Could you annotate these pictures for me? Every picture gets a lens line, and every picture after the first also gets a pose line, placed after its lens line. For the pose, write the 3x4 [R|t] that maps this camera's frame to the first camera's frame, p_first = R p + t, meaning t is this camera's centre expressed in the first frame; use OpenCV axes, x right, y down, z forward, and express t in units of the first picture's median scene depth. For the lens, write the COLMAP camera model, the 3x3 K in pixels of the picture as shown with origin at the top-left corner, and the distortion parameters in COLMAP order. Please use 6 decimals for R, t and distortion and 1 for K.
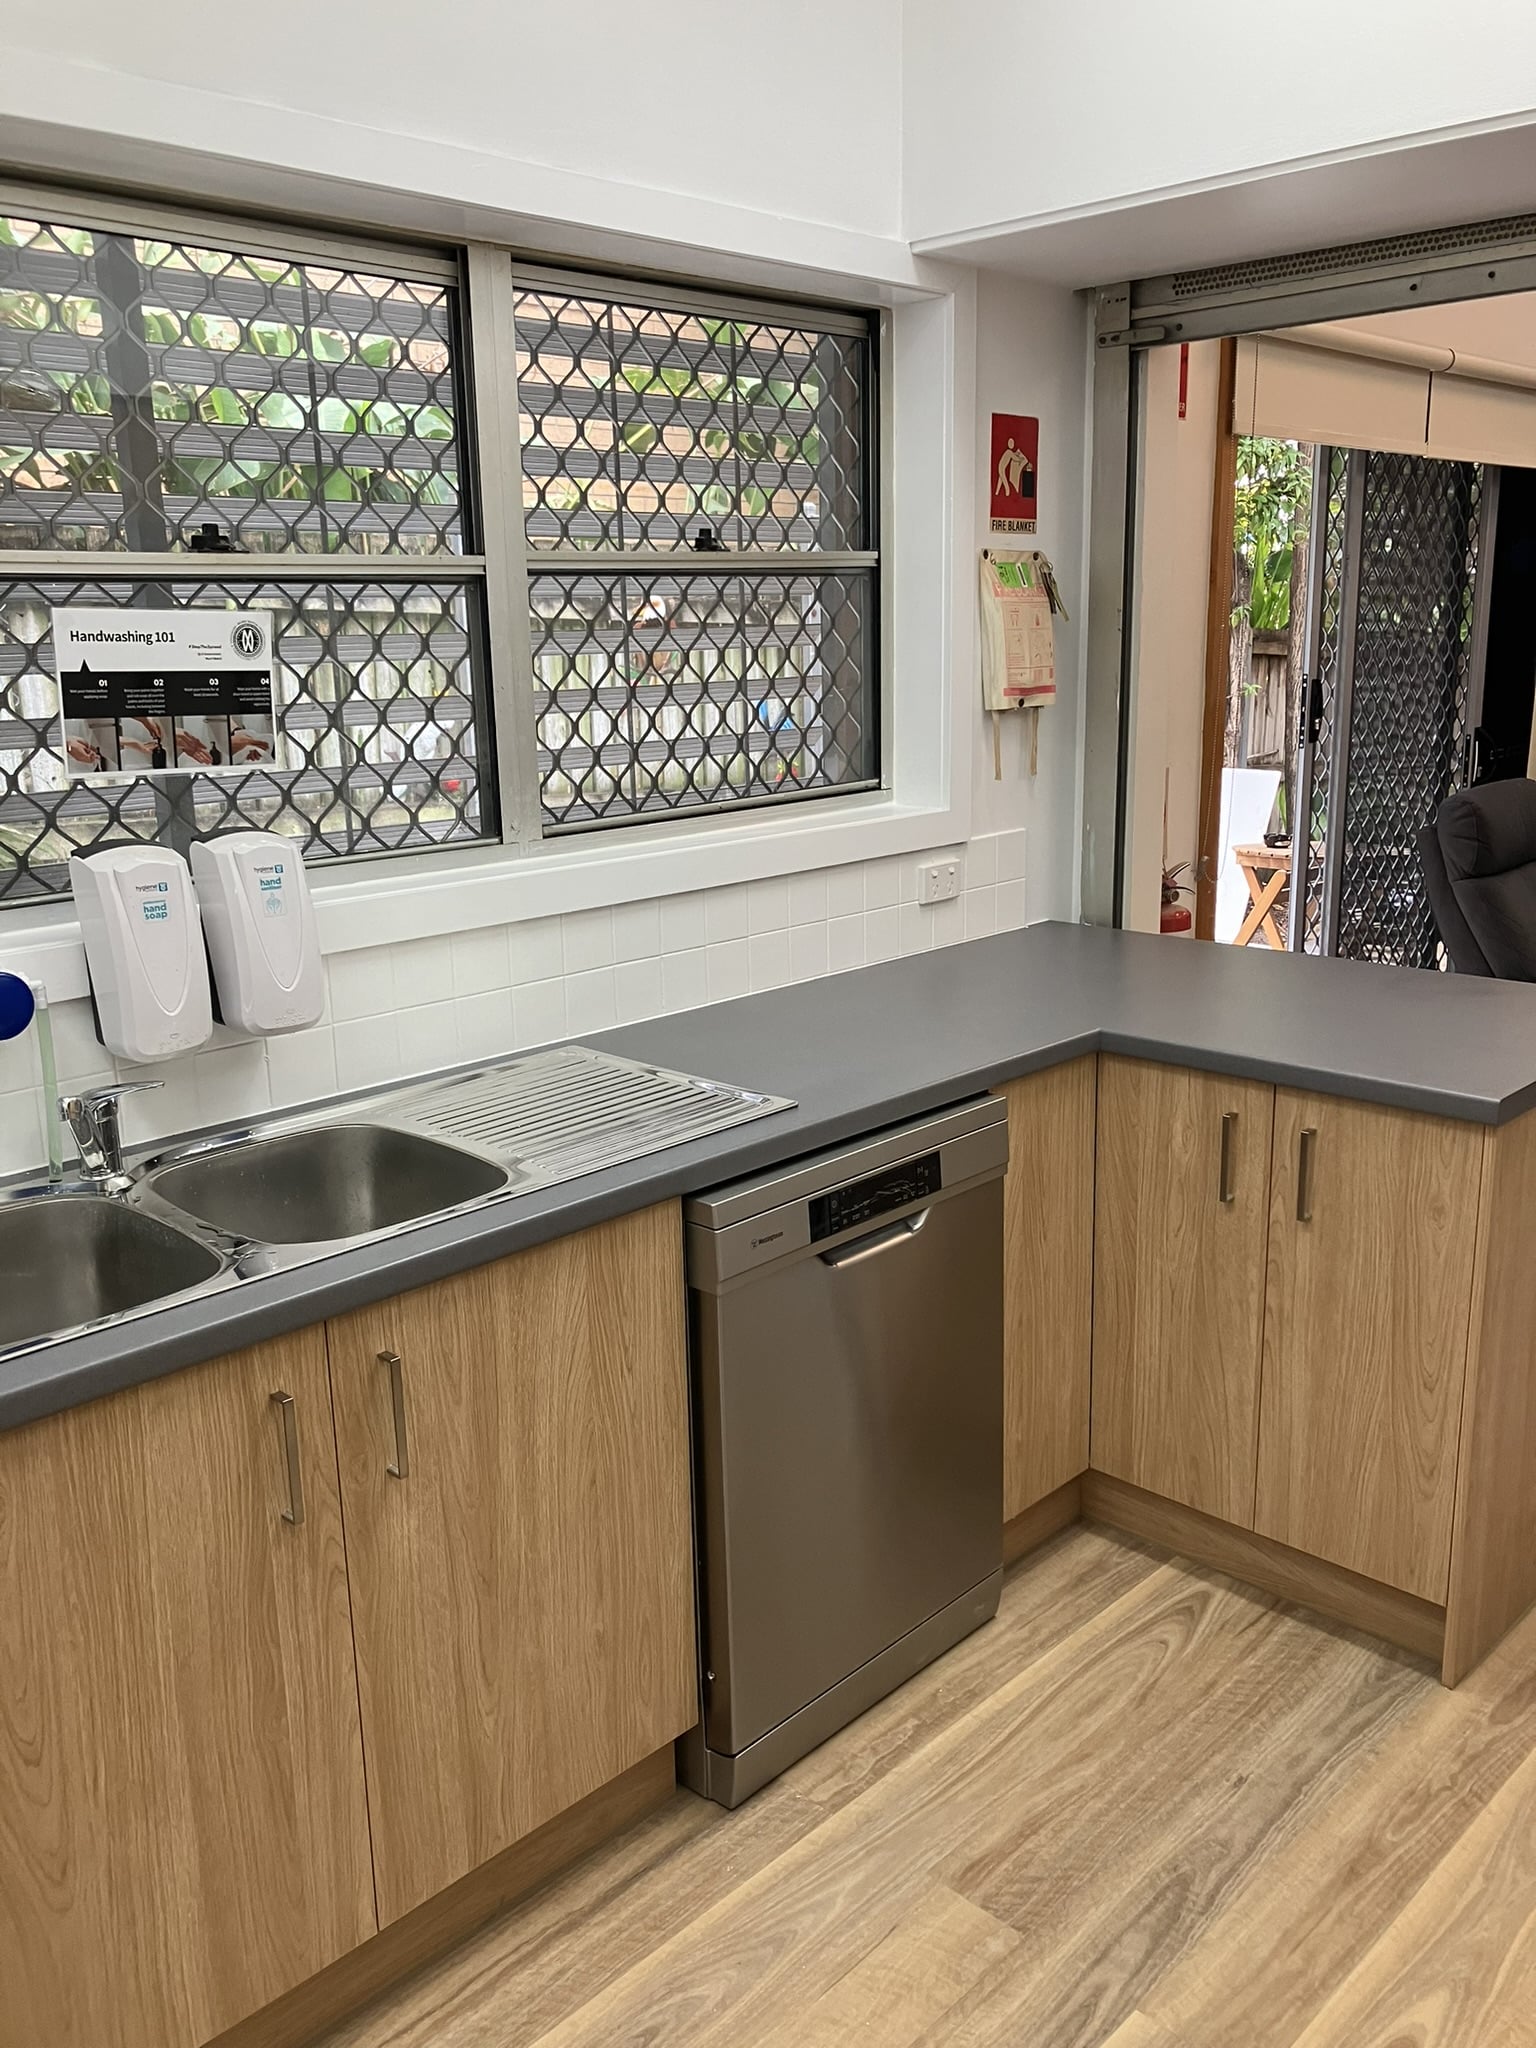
lens RADIAL K [[1656.5, 0, 768.0], [0, 1656.5, 1024.0], [0, 0, 1]] dist [0.000475, -0.013616]
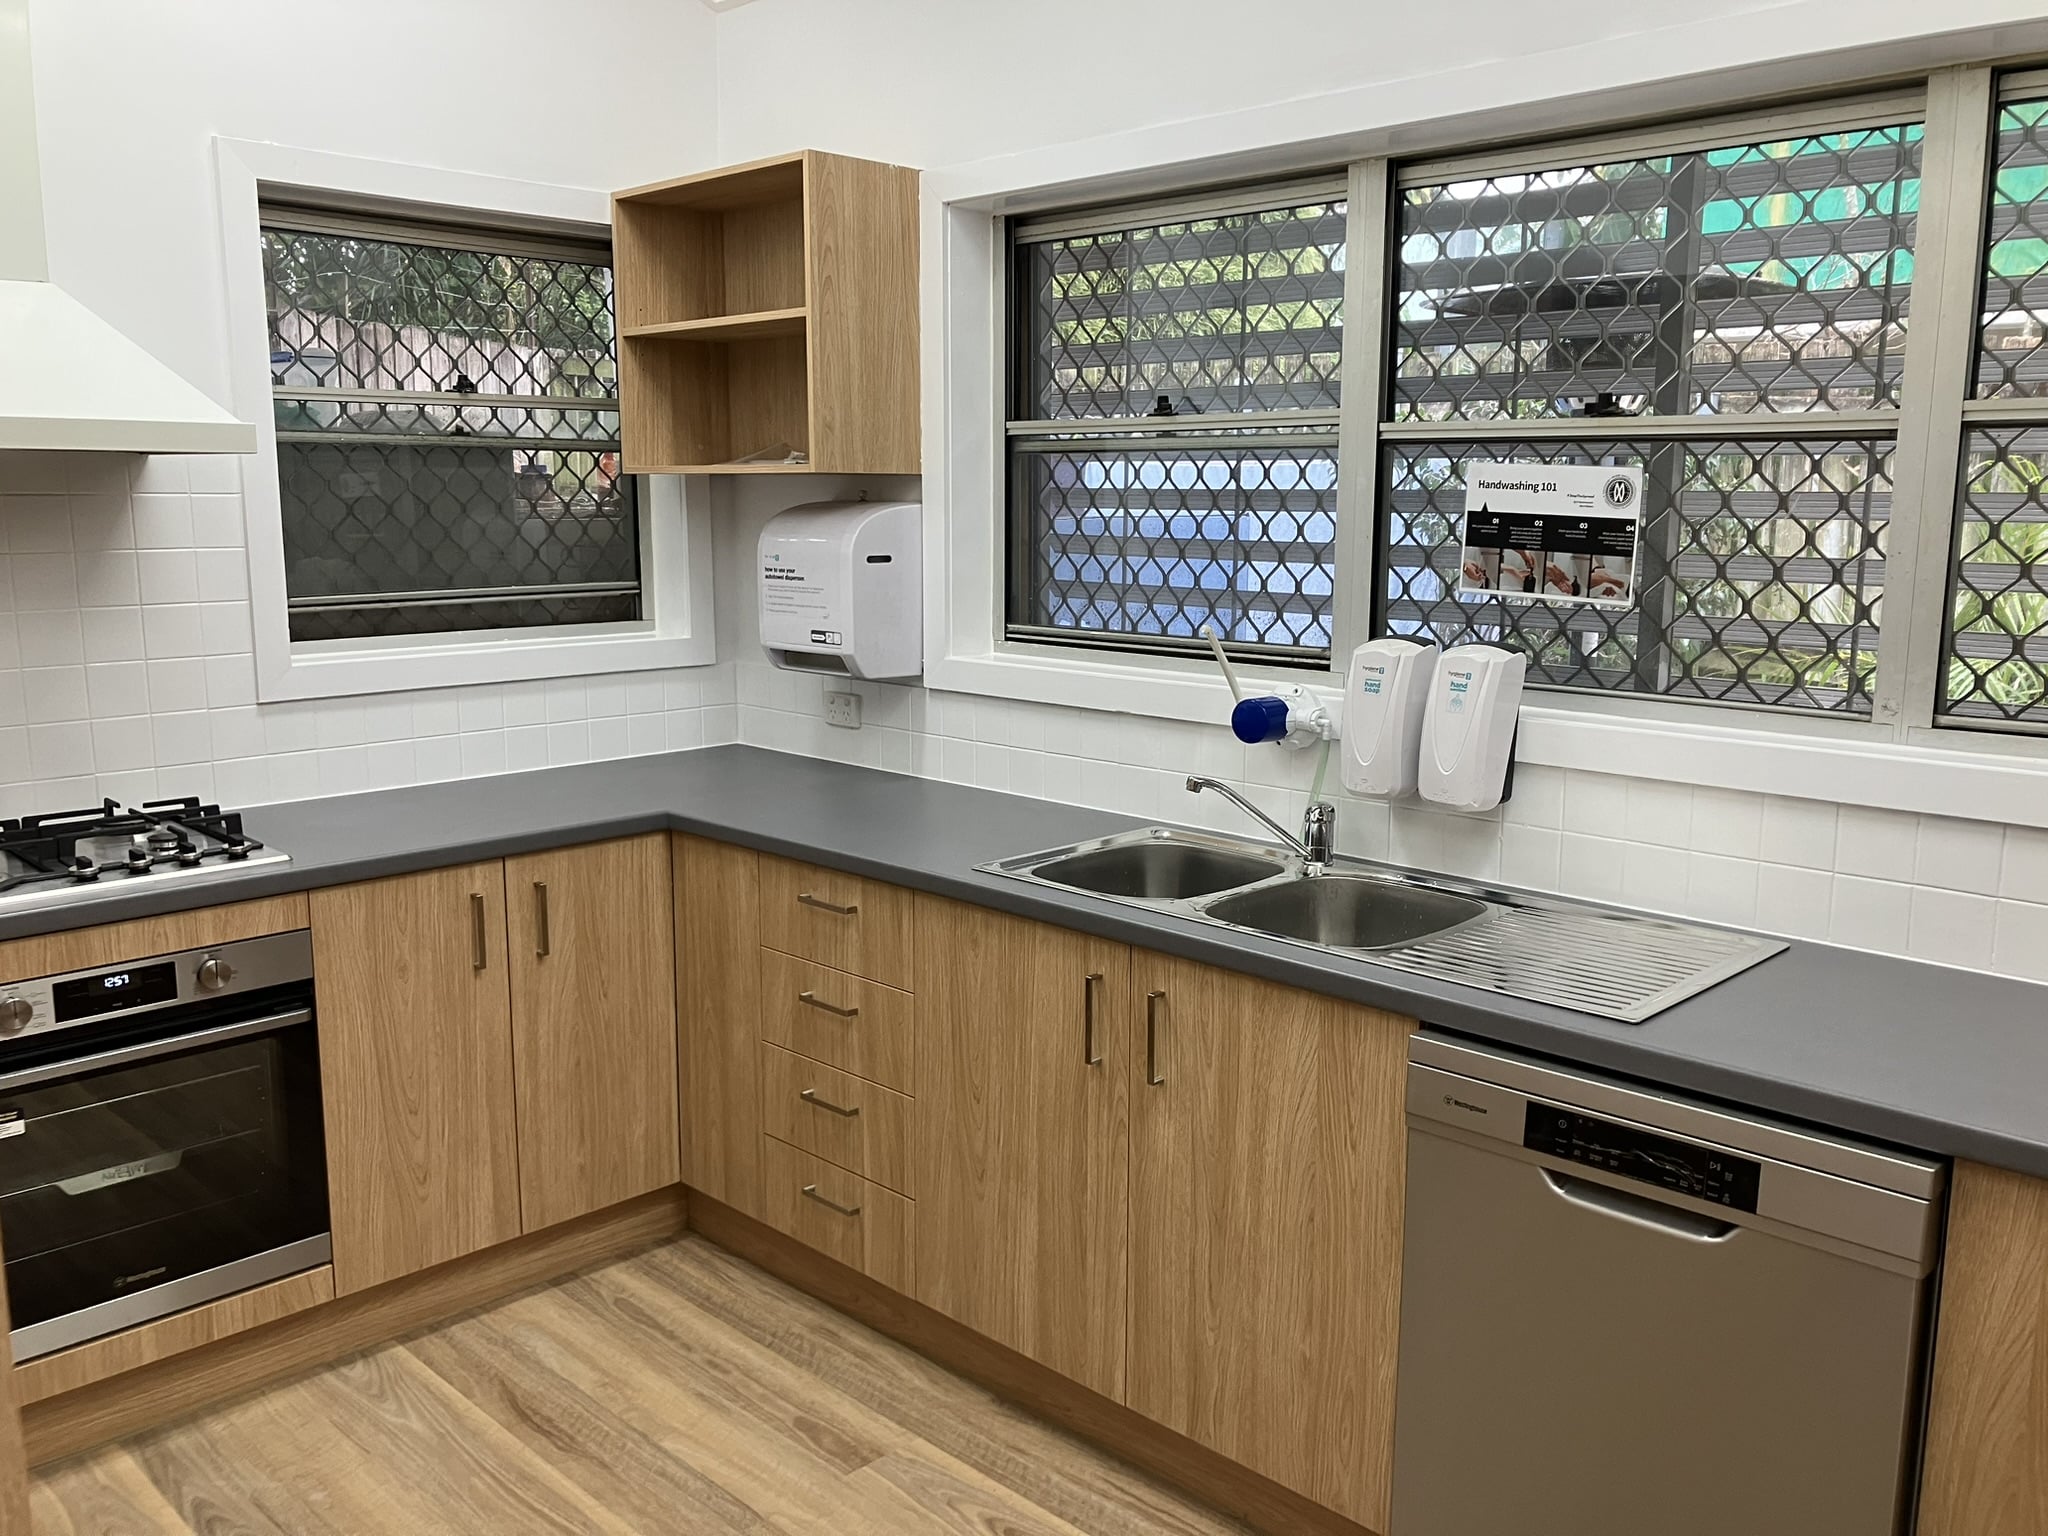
lens RADIAL K [[1656.5, 0, 1049.6], [0, 1656.5, 774.1], [0, 0, 1]] dist [0.000475, -0.013616]
pose [[0.002764, 0.190203, -0.981741, 0.882365], [-0.243434, 0.952339, 0.183821, -0.168530], [0.969914, 0.238481, 0.048934, 0.639410]]
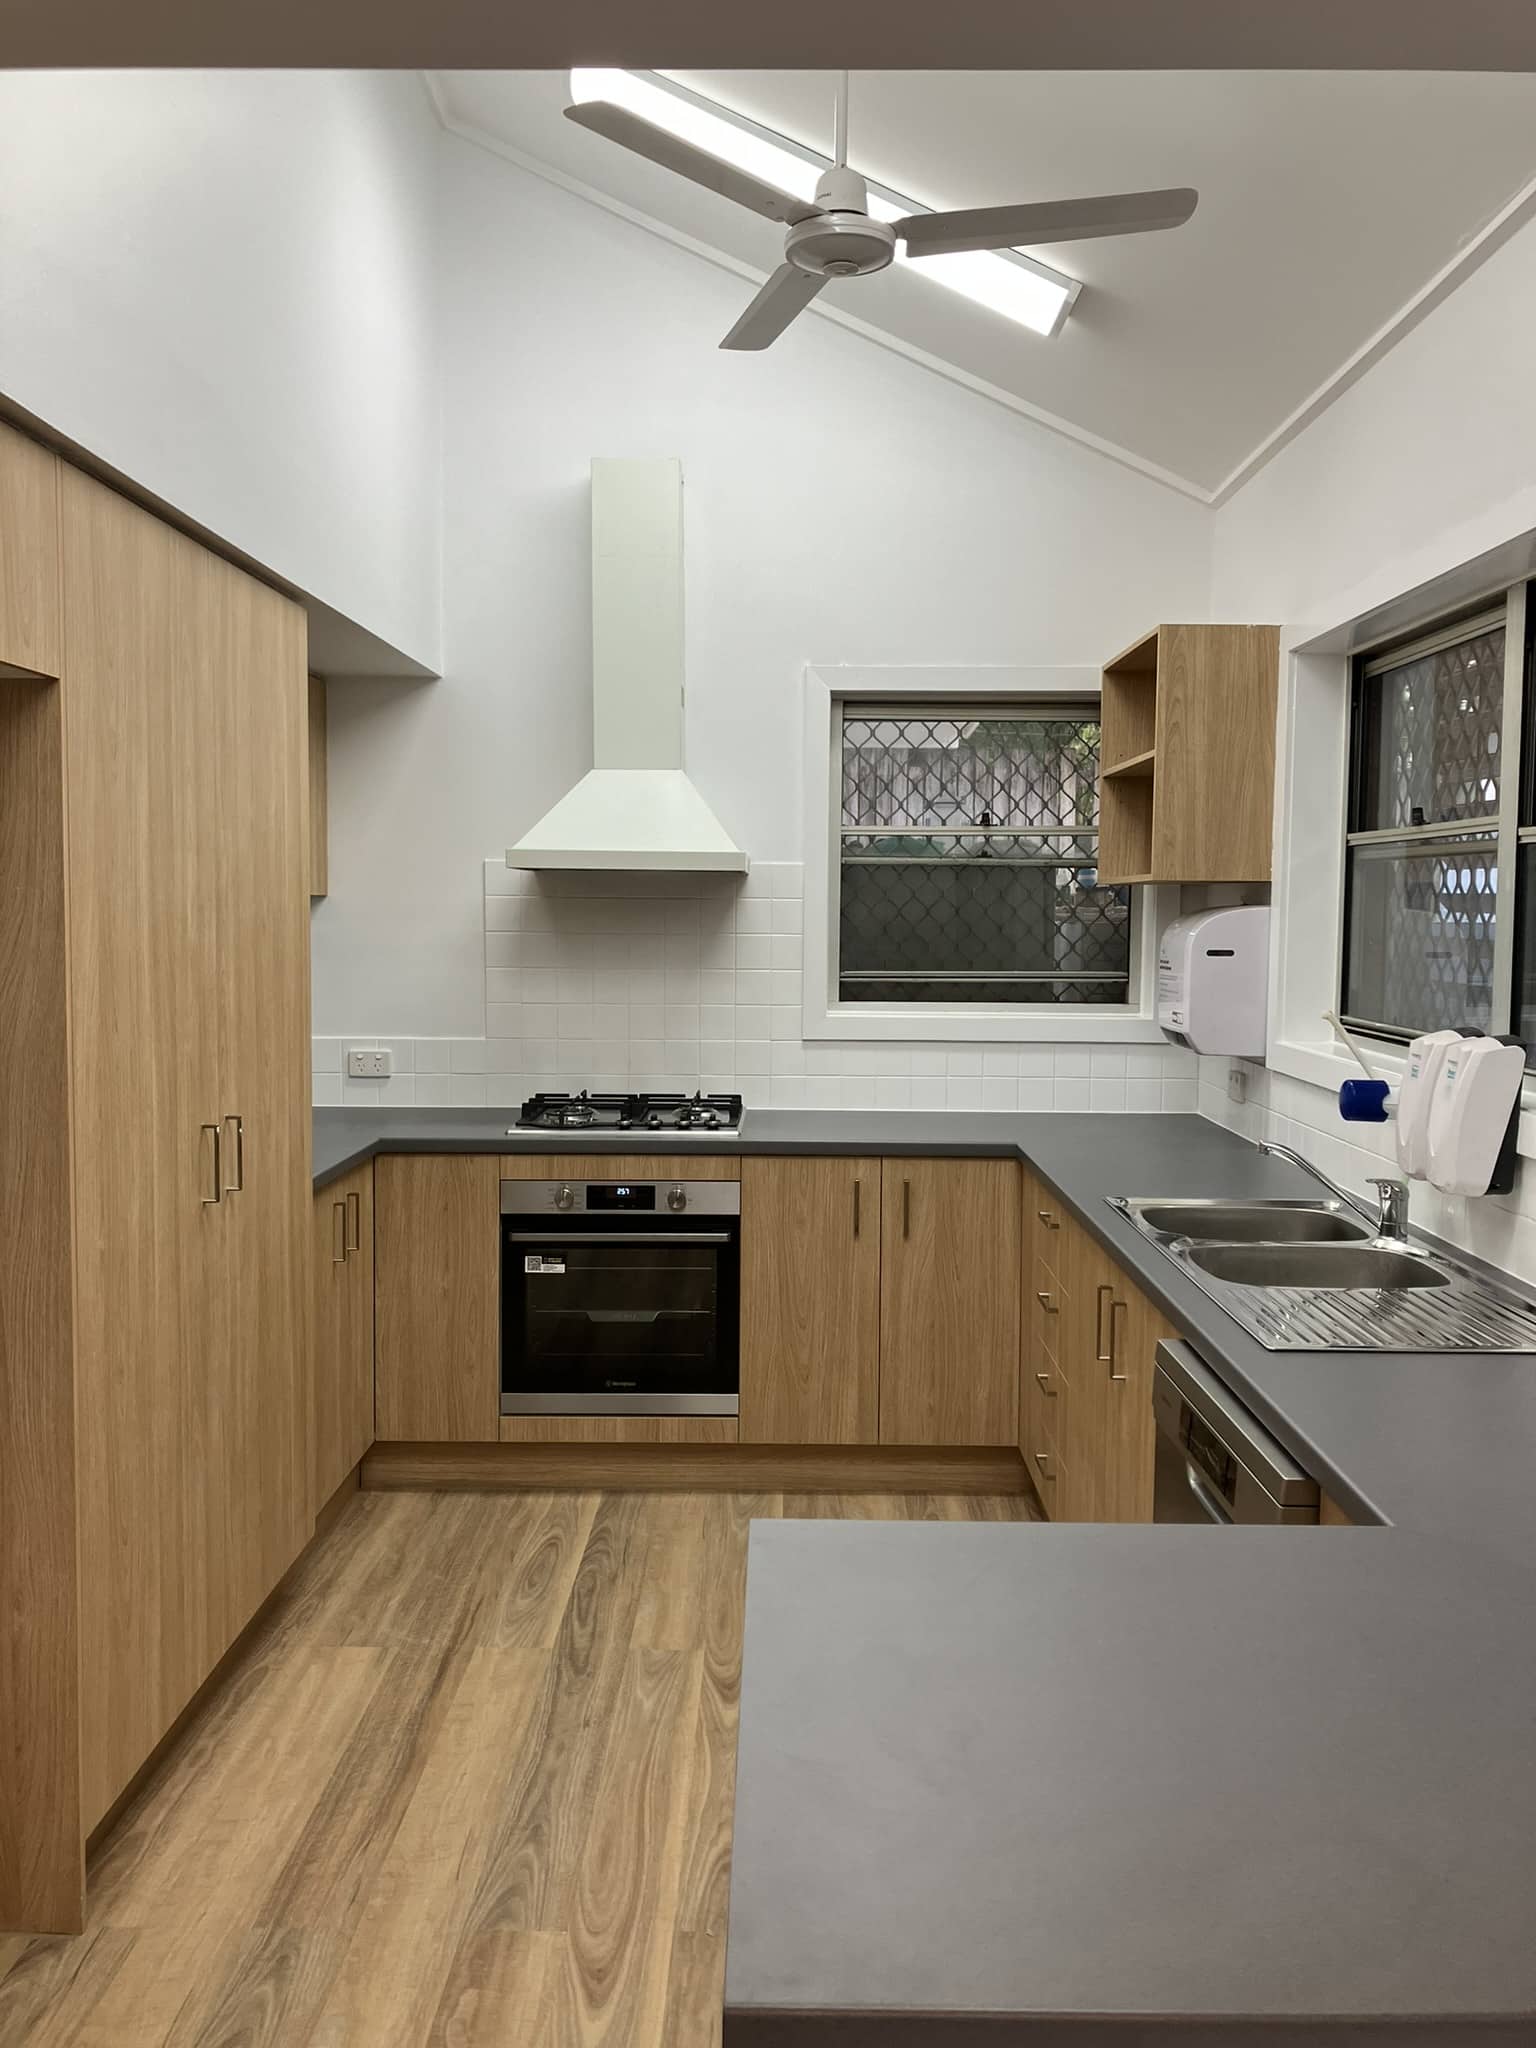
lens RADIAL K [[1629.7, 0, 767.5], [0, 1629.7, 1012.2], [0, 0, 1]] dist [0.069700, -0.290869]
pose [[-0.724719, 0.060221, -0.686408, 0.915959], [-0.156739, 0.955650, 0.249331, -0.351491], [0.670981, 0.288282, -0.683139, 1.456605]]
